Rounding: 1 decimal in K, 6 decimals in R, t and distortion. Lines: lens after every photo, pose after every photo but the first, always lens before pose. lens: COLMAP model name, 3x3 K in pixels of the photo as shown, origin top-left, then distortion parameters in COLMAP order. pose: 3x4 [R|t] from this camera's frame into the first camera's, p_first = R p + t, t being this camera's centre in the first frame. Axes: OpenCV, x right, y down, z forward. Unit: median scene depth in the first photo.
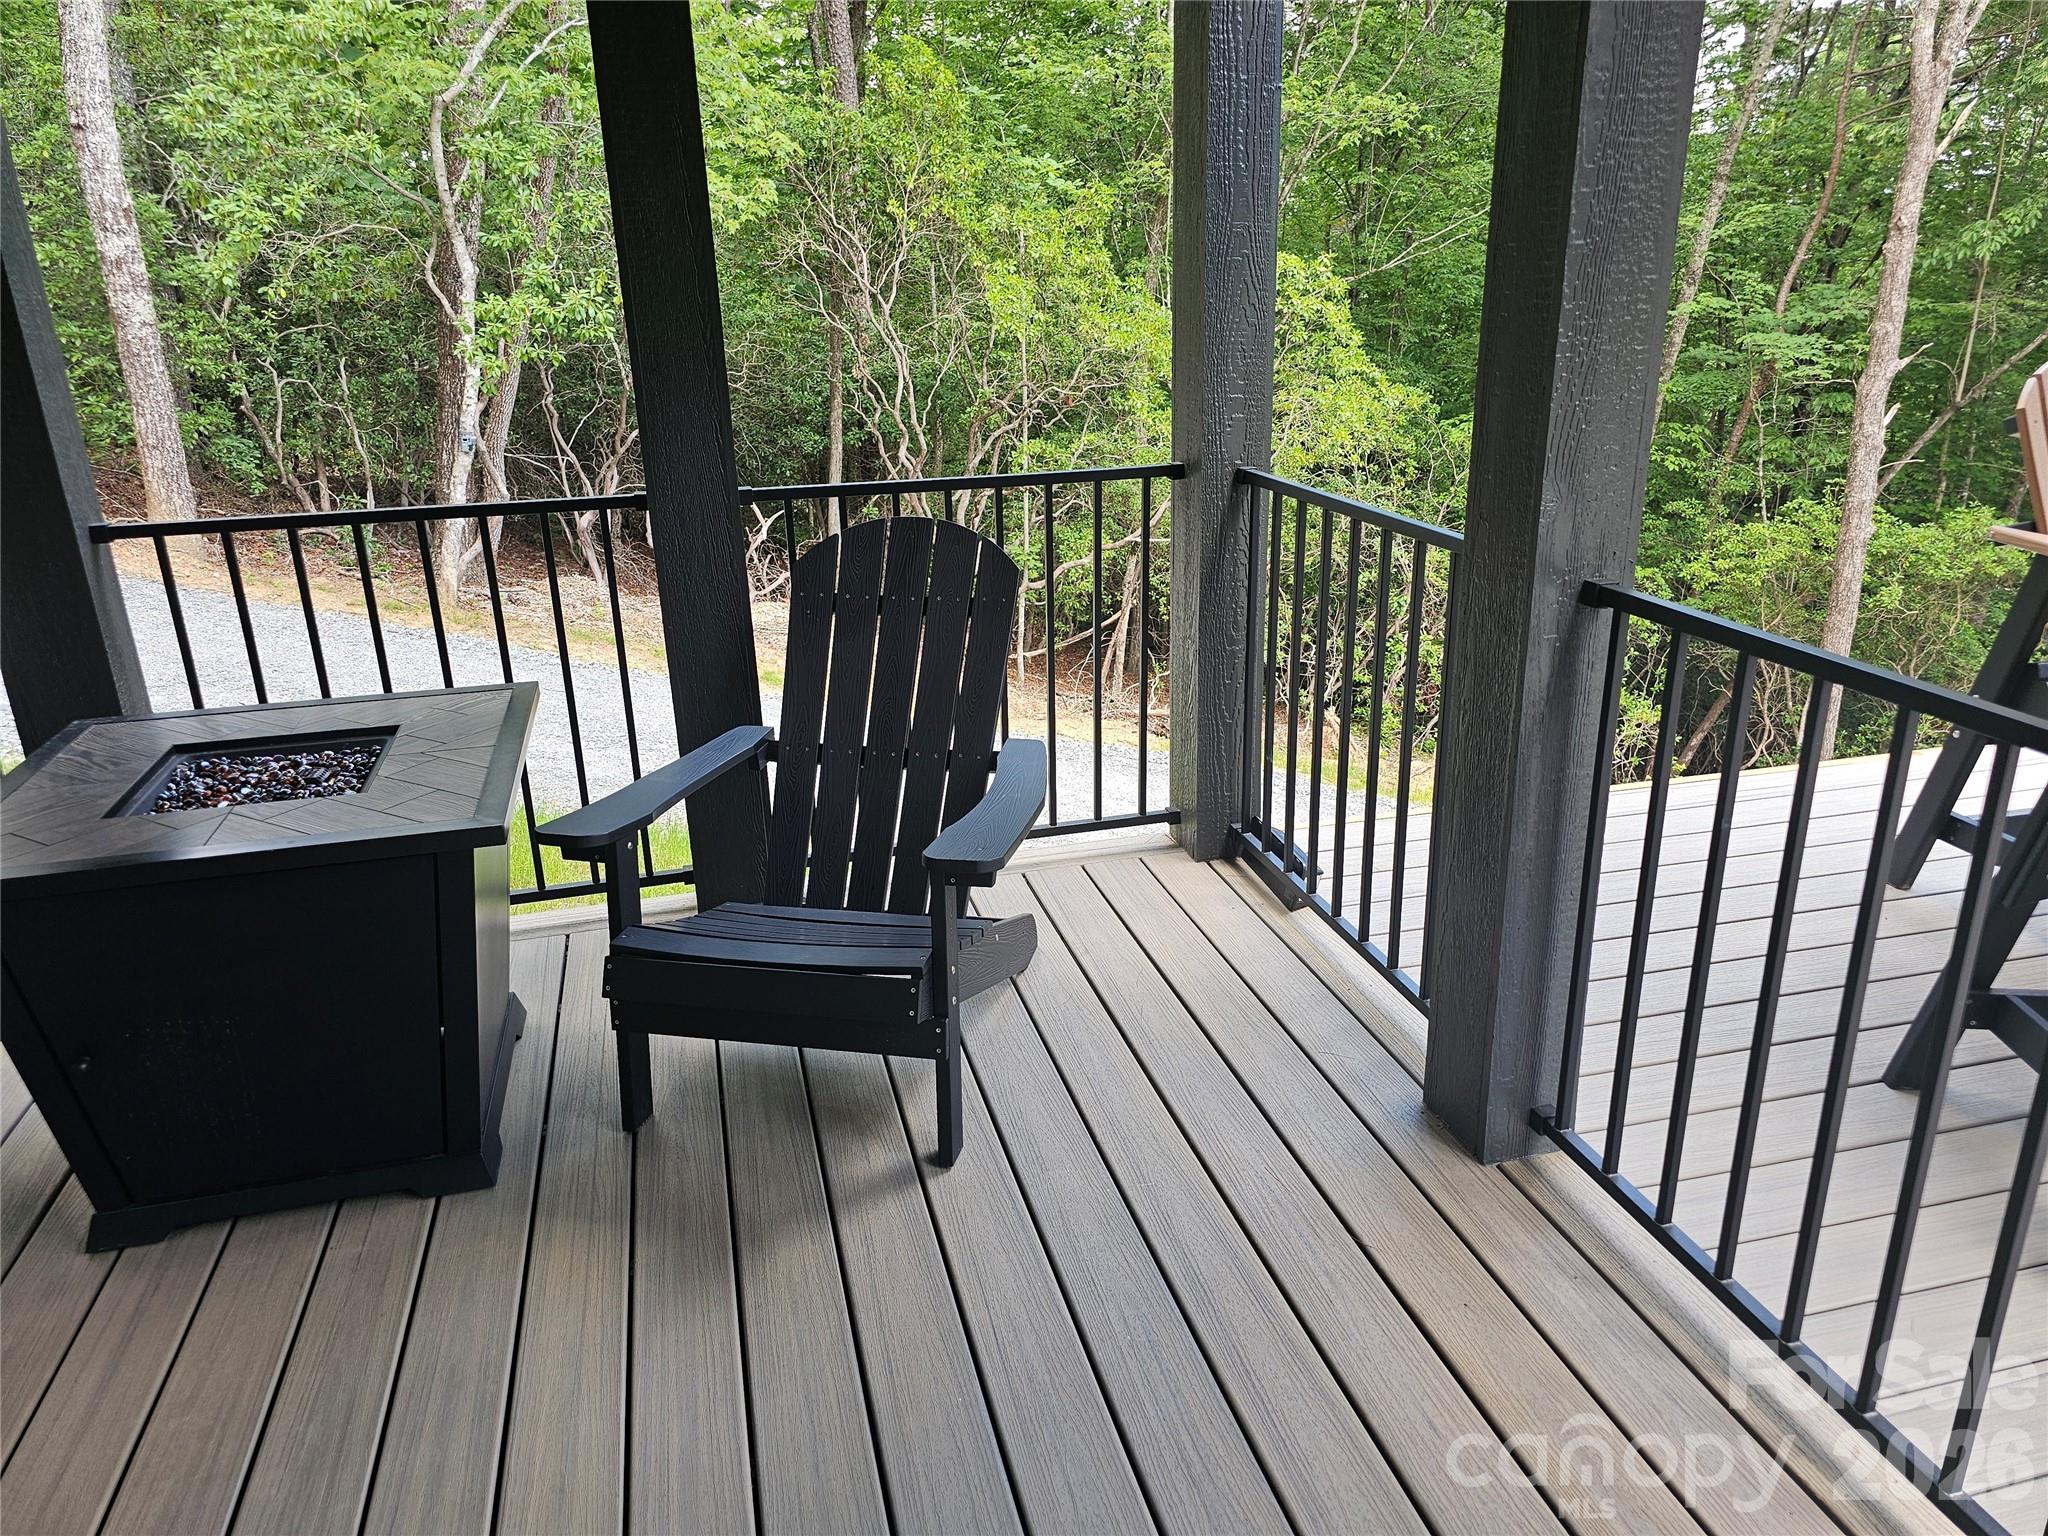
lens RADIAL K [[1407.3, 0, 1033.0], [0, 1407.3, 762.5], [0, 0, 1]] dist [0.044520, -0.047541]
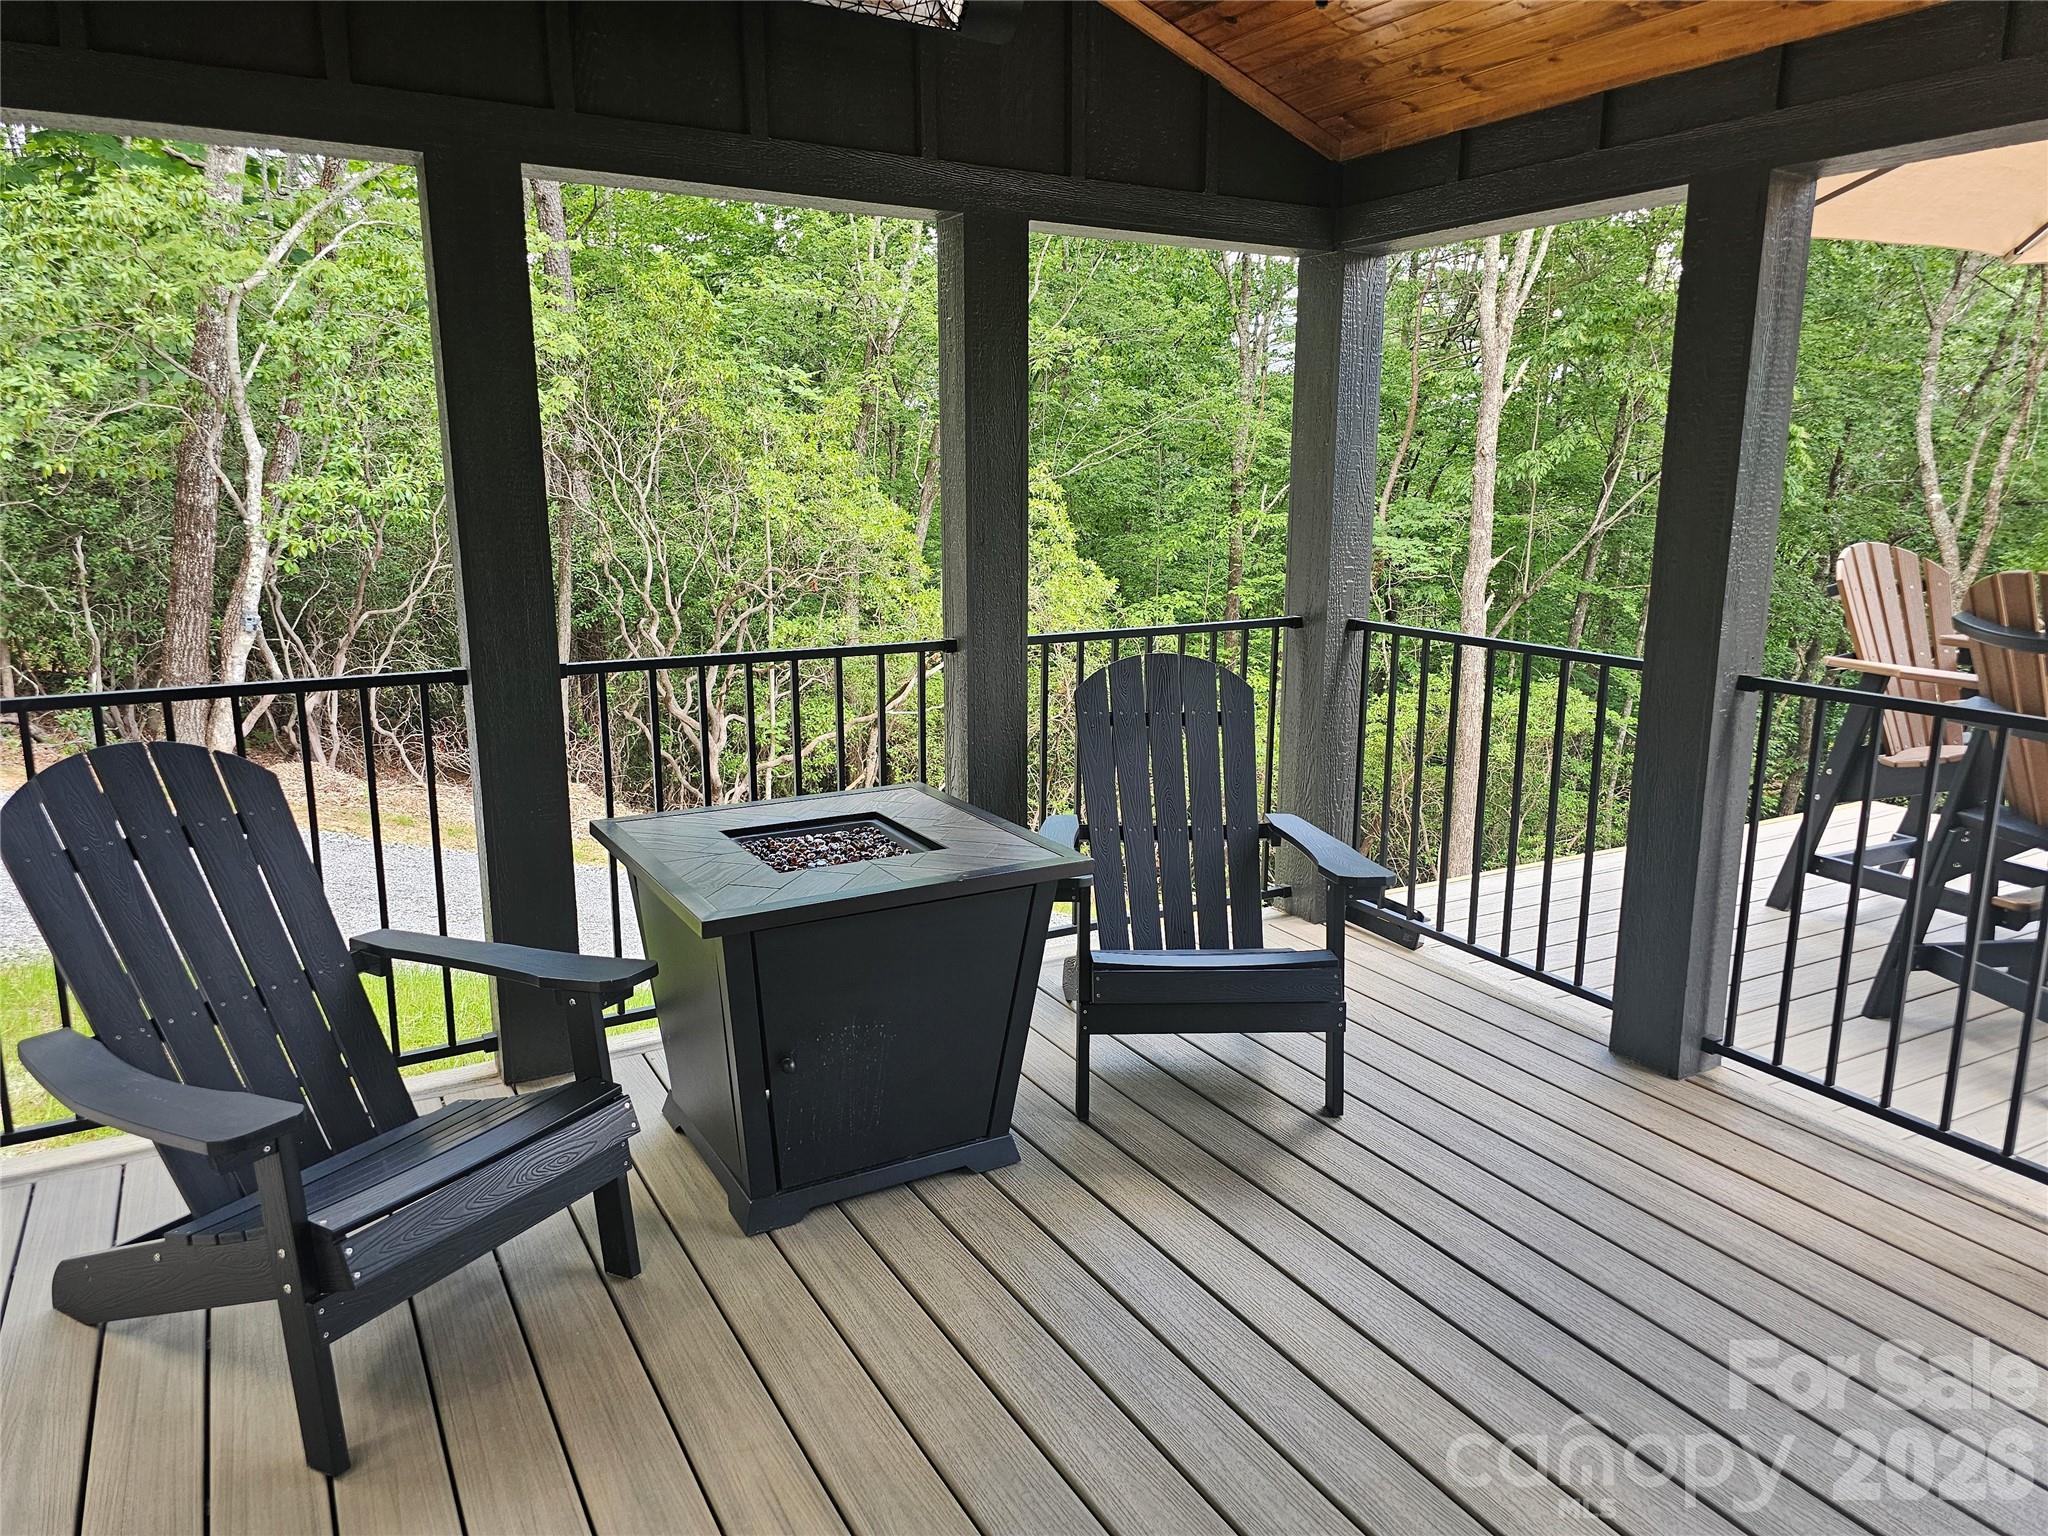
lens RADIAL K [[1407.3, 0, 1023.9], [0, 1407.3, 758.6], [0, 0, 1]] dist [0.044520, -0.047541]
pose [[0.964368, -0.025577, 0.263324, -0.111324], [0.060290, 0.990373, -0.124604, 0.015663], [-0.257602, 0.136040, 0.956627, -0.041537]]
